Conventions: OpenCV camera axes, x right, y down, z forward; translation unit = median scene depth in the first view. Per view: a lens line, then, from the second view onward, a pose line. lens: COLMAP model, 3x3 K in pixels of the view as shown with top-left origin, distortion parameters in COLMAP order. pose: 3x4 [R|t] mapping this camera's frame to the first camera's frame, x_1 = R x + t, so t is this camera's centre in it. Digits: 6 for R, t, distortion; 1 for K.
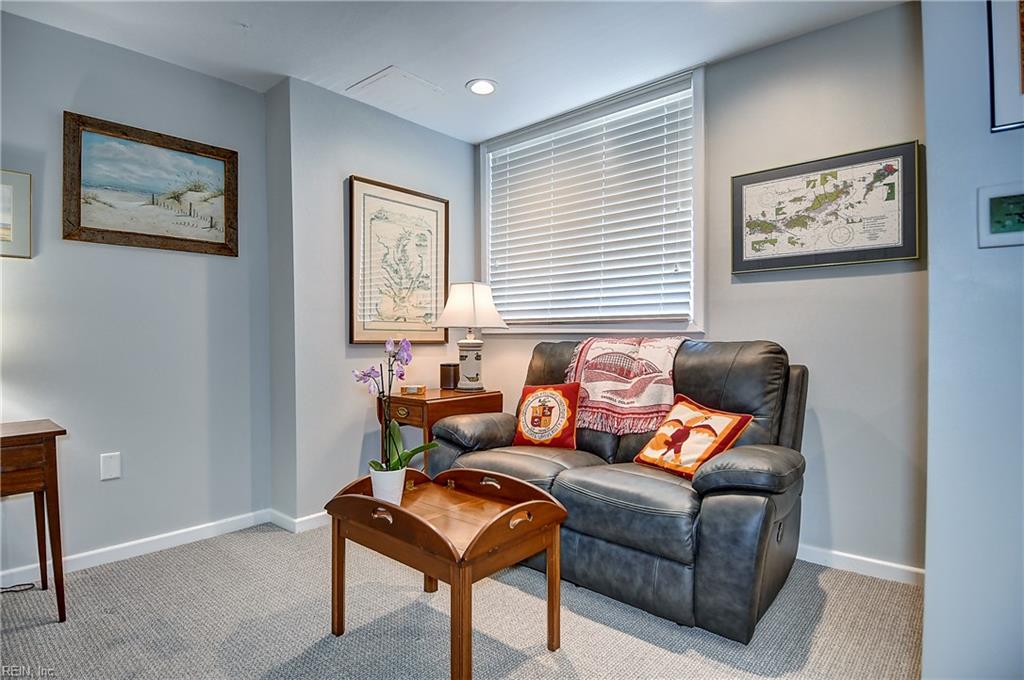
lens RADIAL K [[529.0, 0, 512.0], [0, 529.0, 340.0], [0, 0, 1]] dist [0.051406, -0.058392]
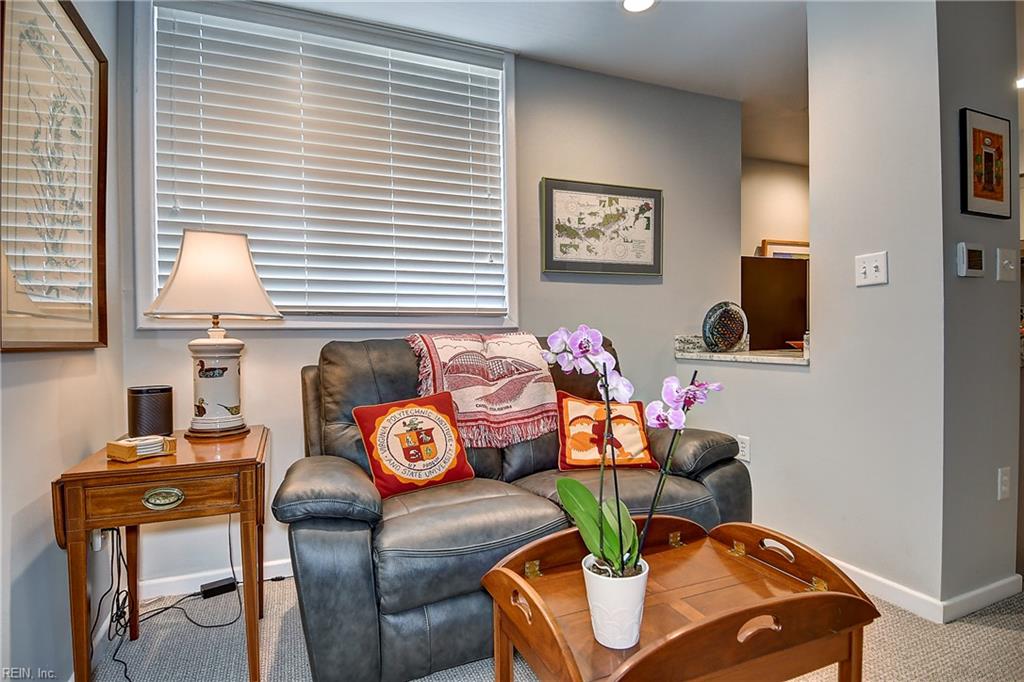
lens RADIAL K [[529.0, 0, 512.0], [0, 529.0, 341.0], [0, 0, 1]] dist [0.051406, -0.058392]
pose [[0.445153, -0.010356, 0.895395, -0.545840], [0.016214, 0.999862, 0.003503, 0.006250], [-0.895308, 0.012959, 0.445260, 0.607198]]
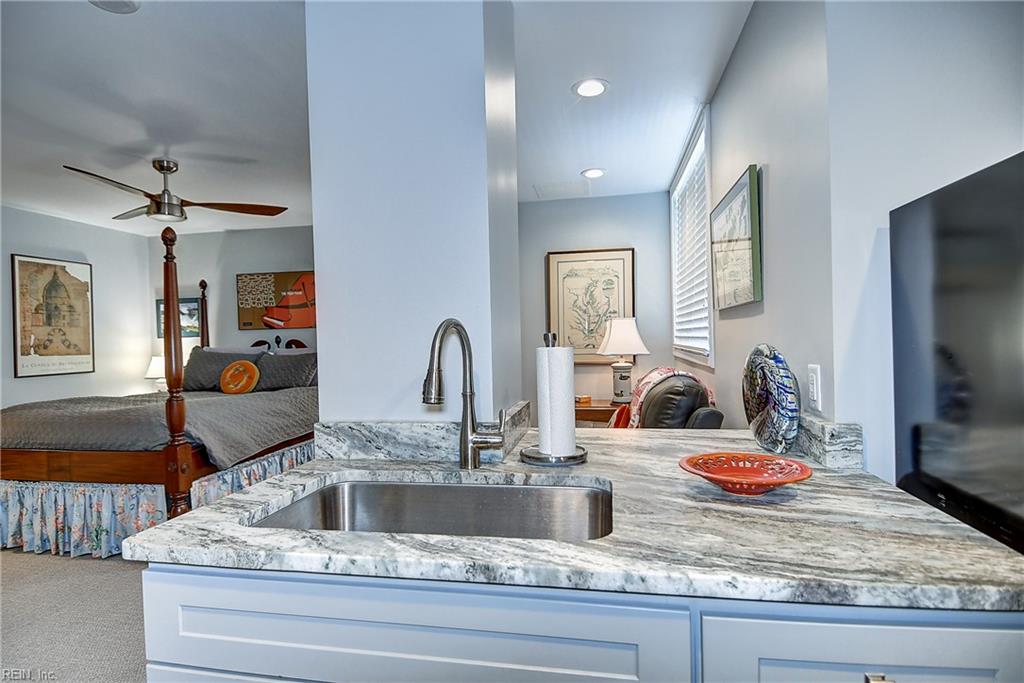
lens RADIAL K [[529.0, 0, 512.0], [0, 529.0, 341.5], [0, 0, 1]] dist [0.051406, -0.058392]
pose [[0.512640, -0.002120, -0.858601, 1.083657], [0.016455, 0.999838, 0.007356, -0.081640], [0.858446, -0.017899, 0.512591, 0.171016]]
